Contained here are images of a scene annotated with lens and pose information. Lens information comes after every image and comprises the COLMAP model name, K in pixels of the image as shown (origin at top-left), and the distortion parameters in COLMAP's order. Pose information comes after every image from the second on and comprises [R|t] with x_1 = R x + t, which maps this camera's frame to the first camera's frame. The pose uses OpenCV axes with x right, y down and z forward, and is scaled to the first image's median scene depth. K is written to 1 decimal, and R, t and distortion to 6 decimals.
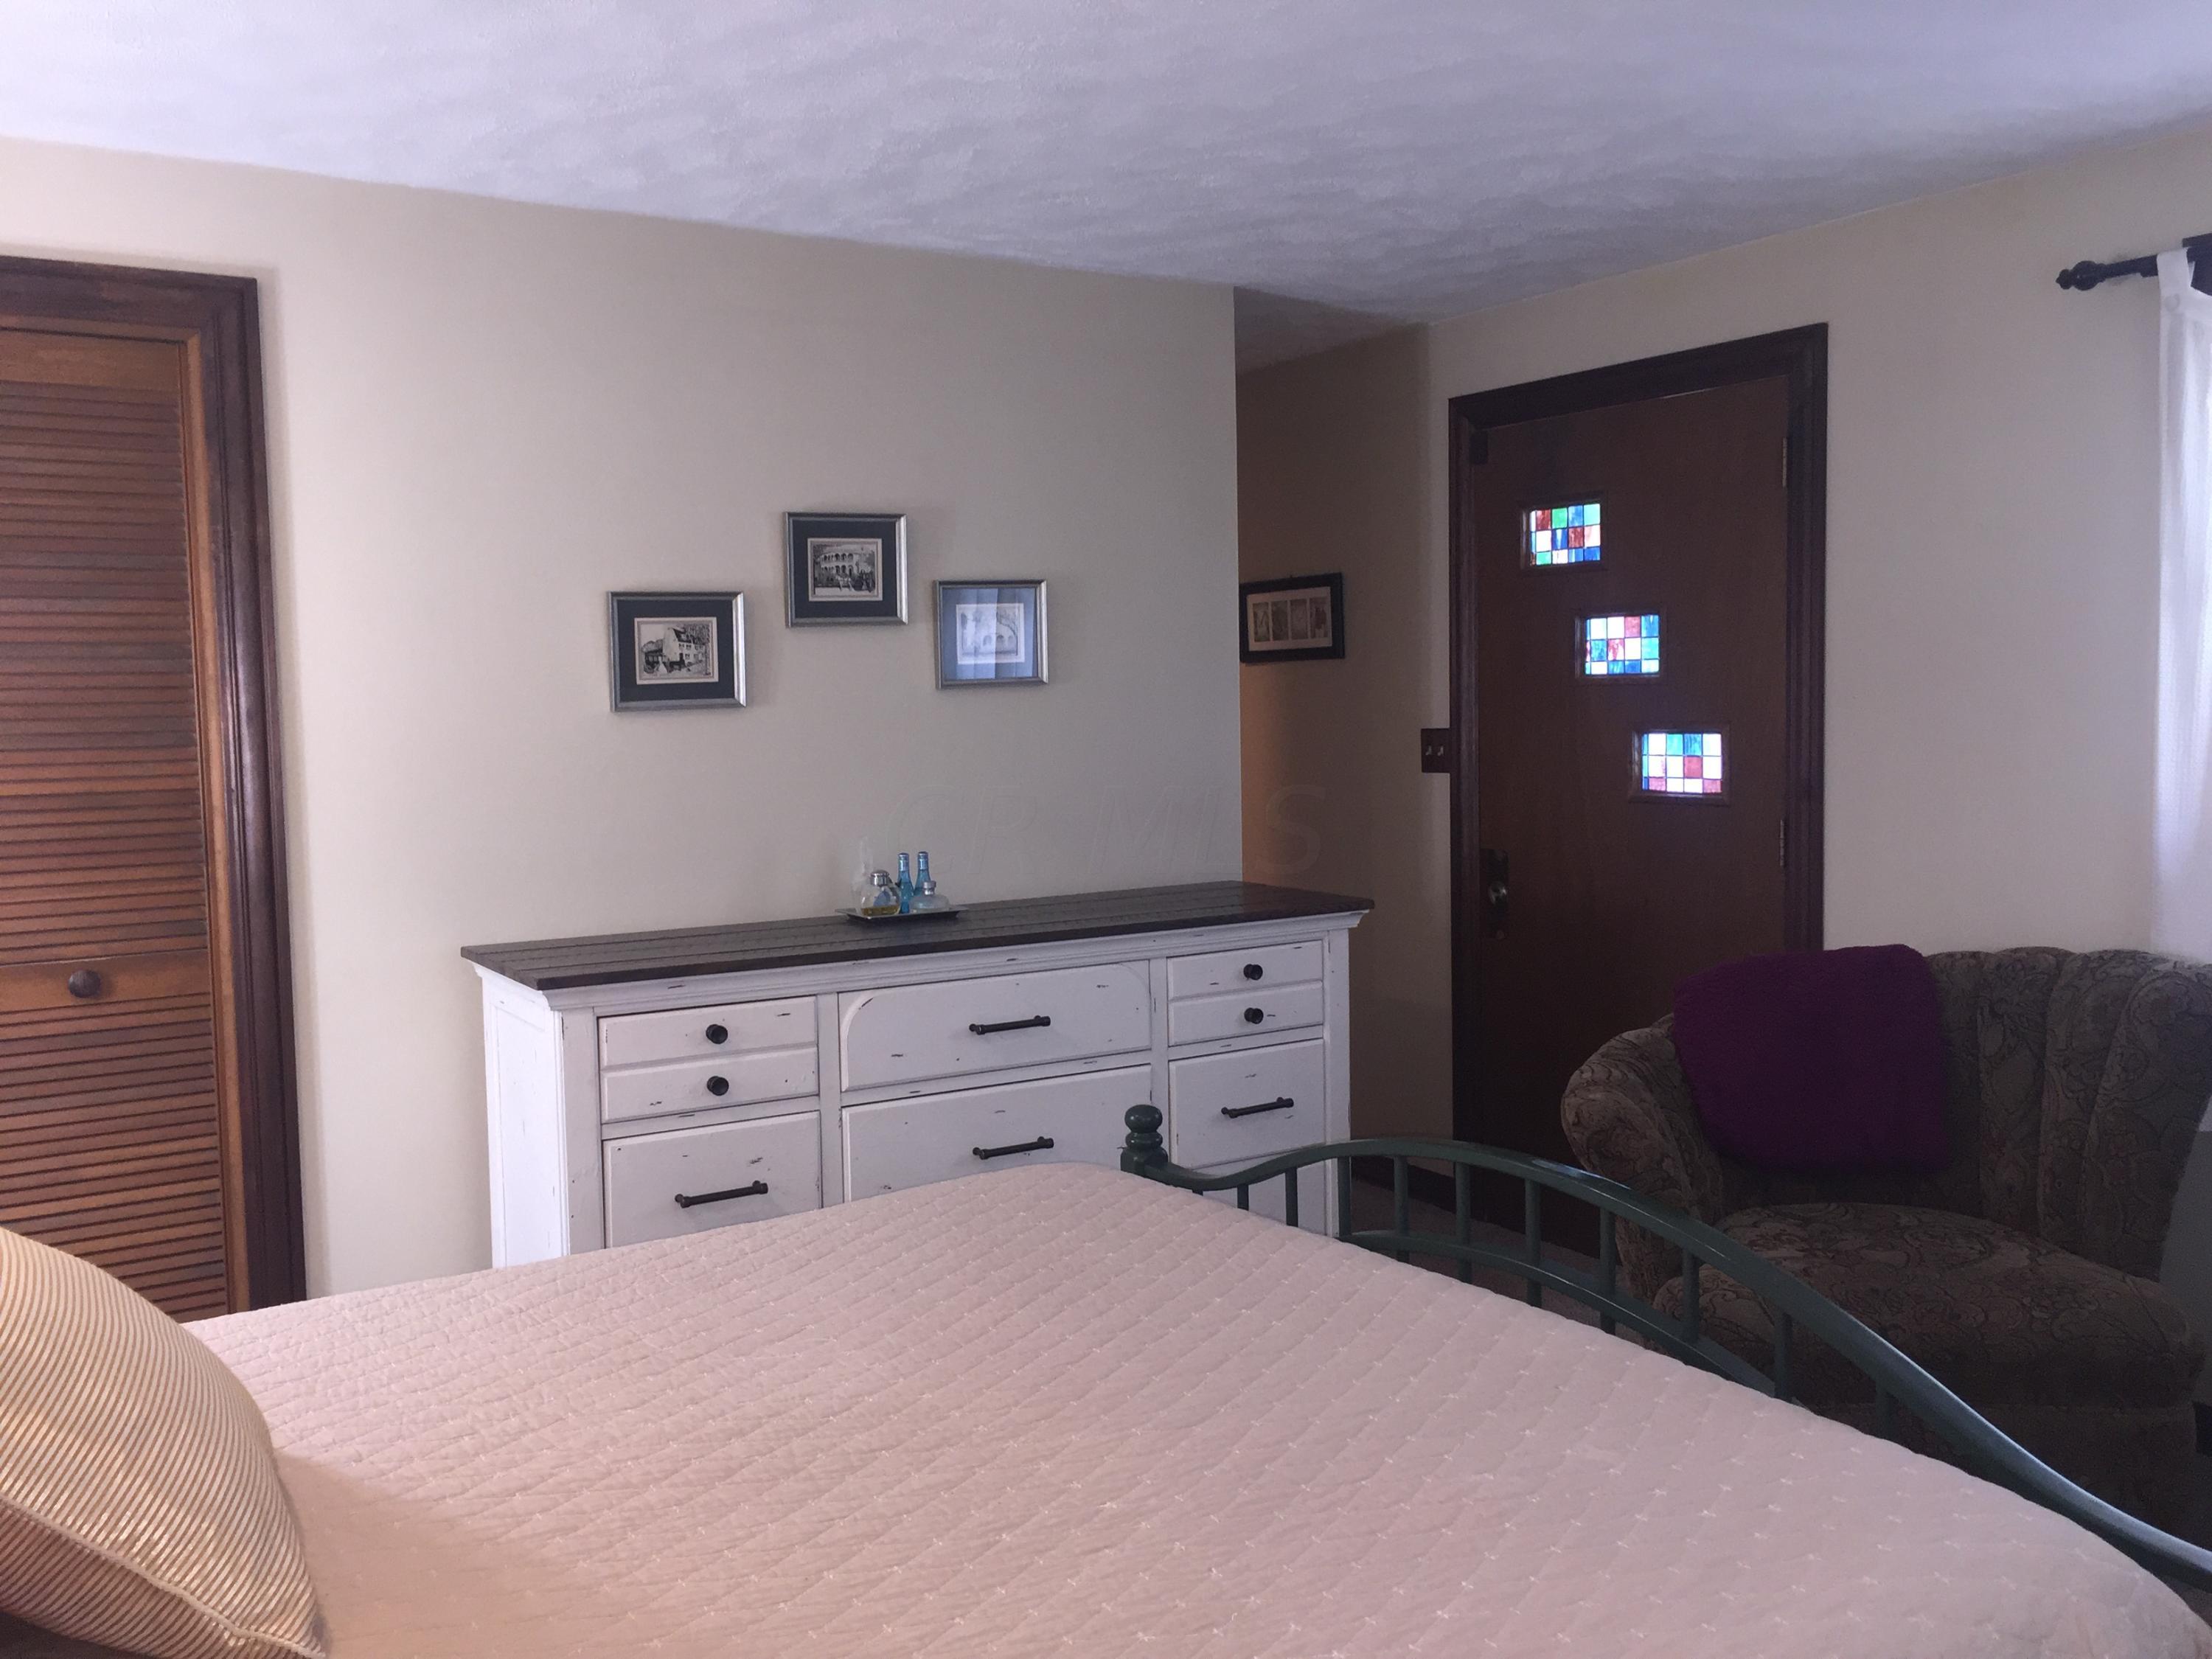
lens RADIAL K [[1882.6, 0, 1106.0], [0, 1882.6, 829.5], [0, 0, 1]] dist [0.073900, -0.084622]
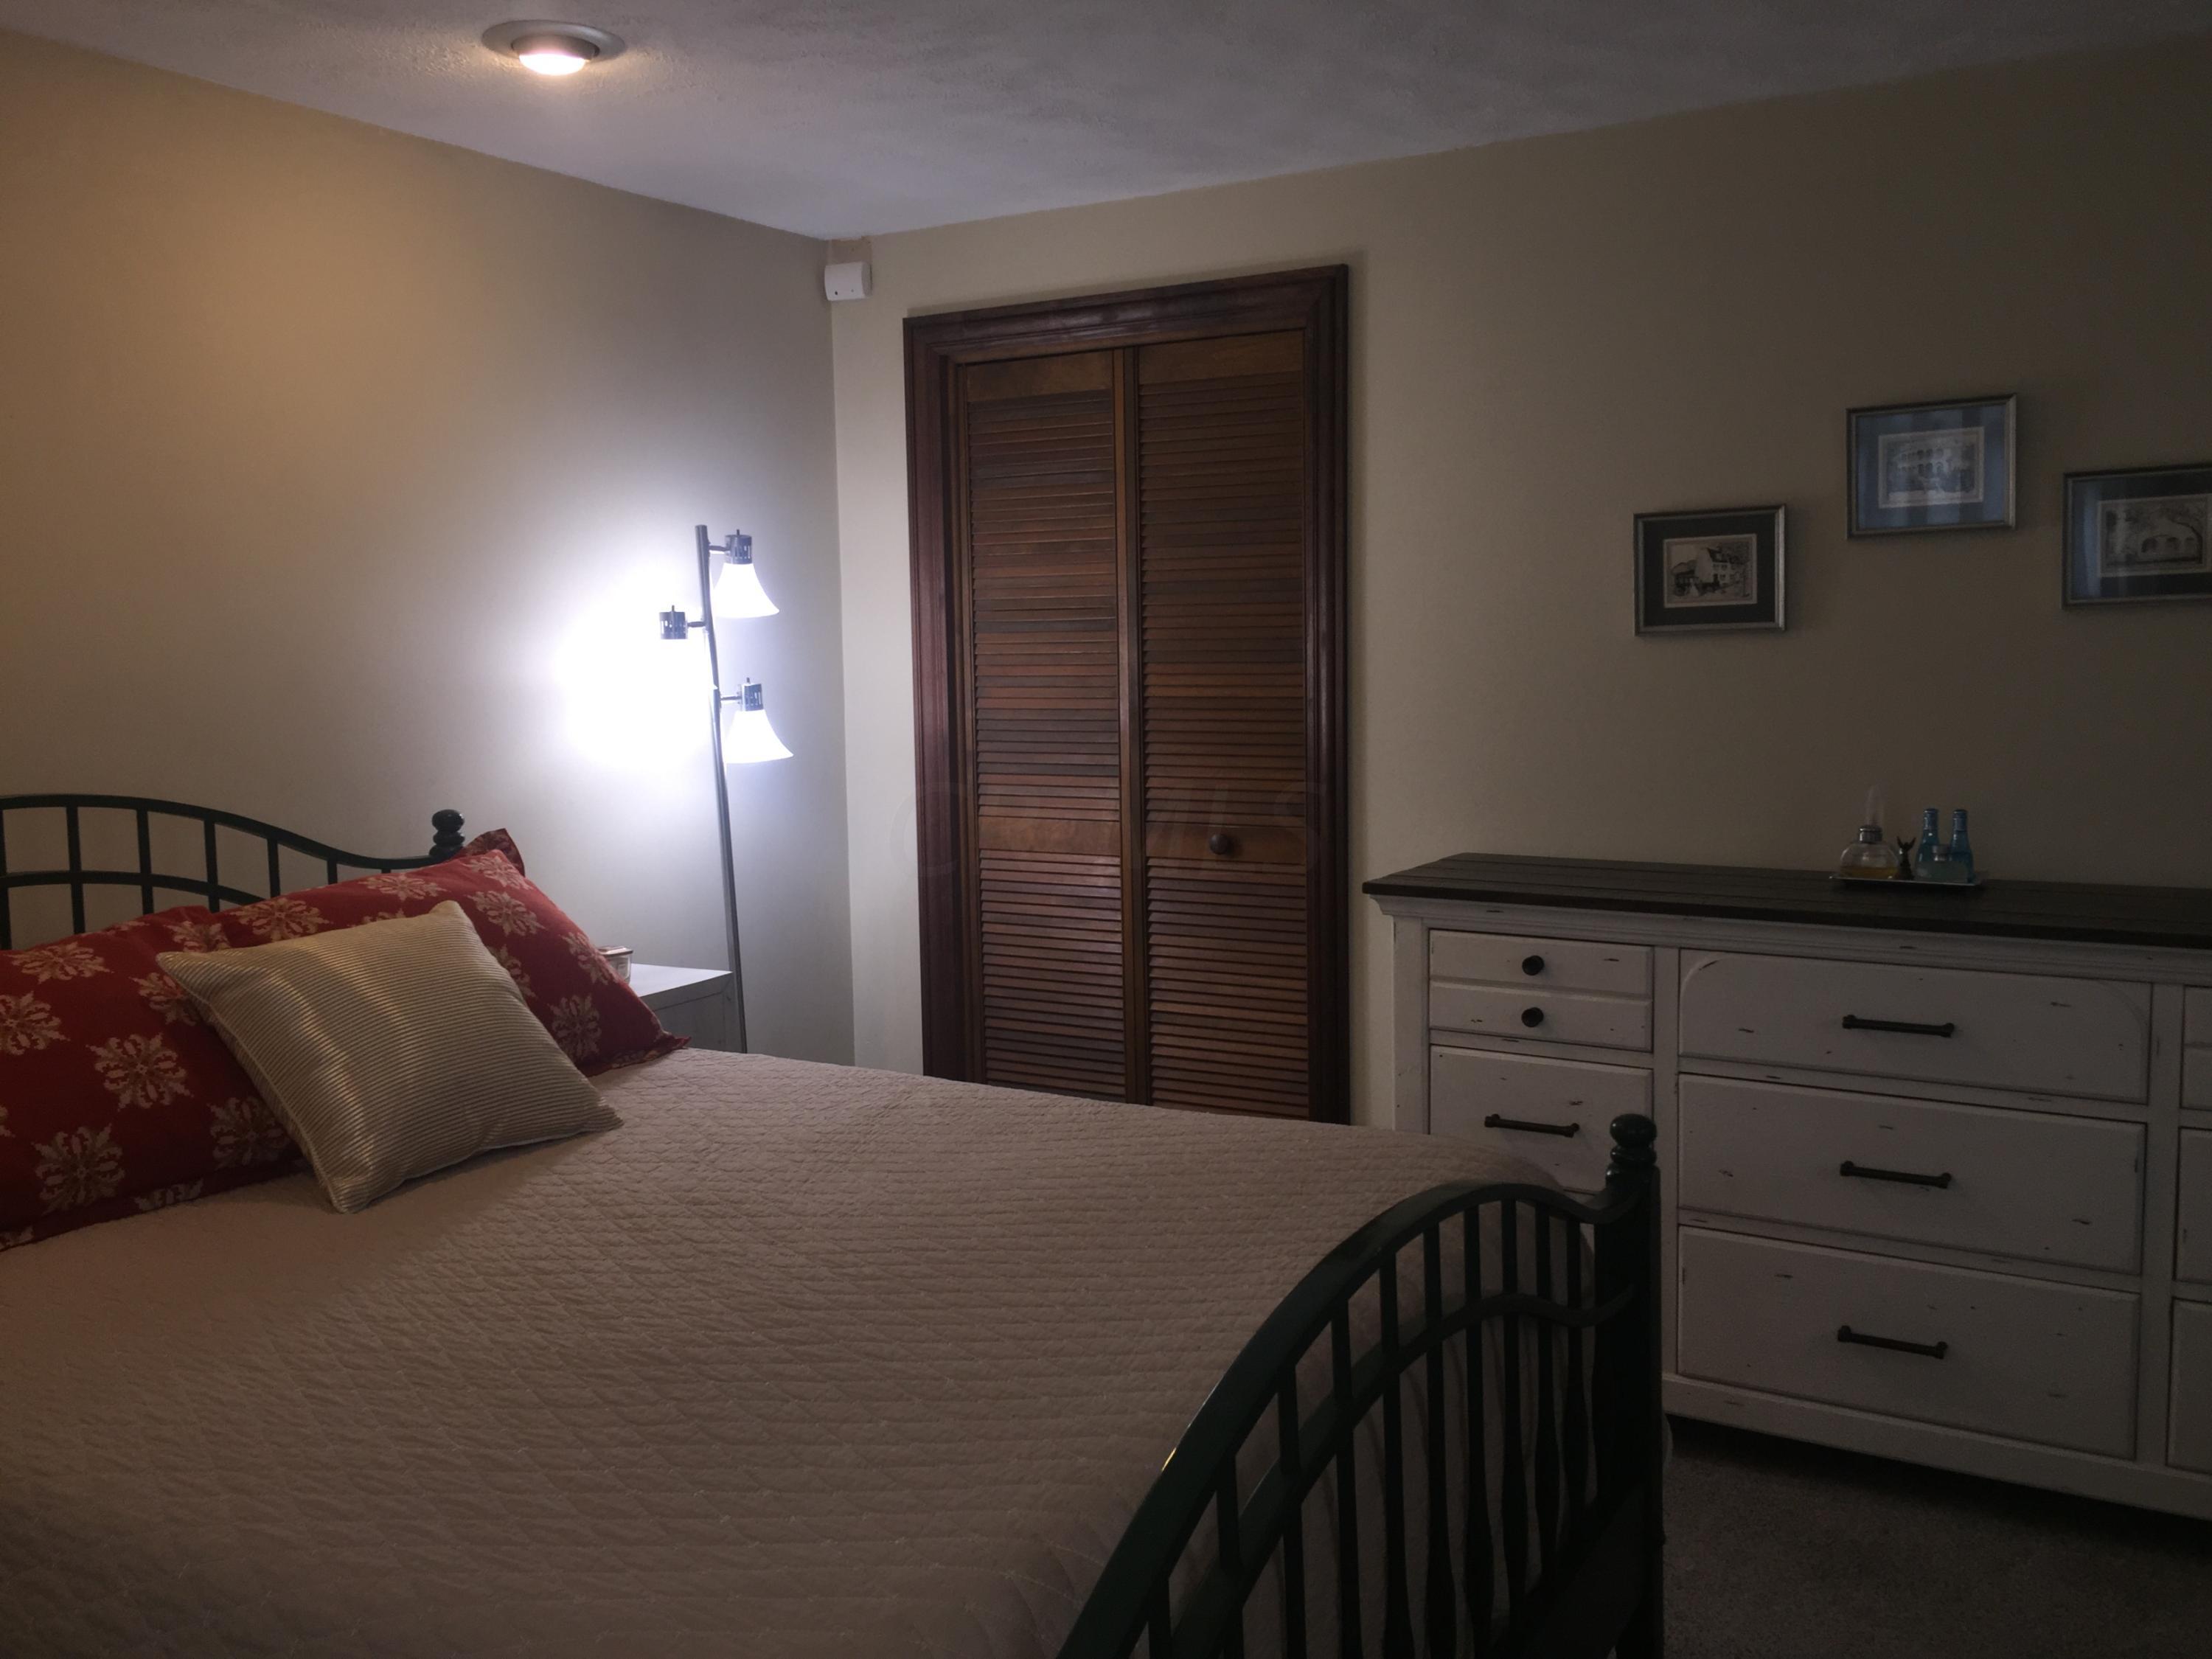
lens RADIAL K [[1882.6, 0, 1106.0], [0, 1882.6, 829.5], [0, 0, 1]] dist [0.073900, -0.084622]
pose [[0.458776, 0.103997, -0.882445, 0.493884], [-0.058799, 0.994504, 0.086634, -0.031332], [0.886604, 0.012142, 0.462369, 0.300872]]
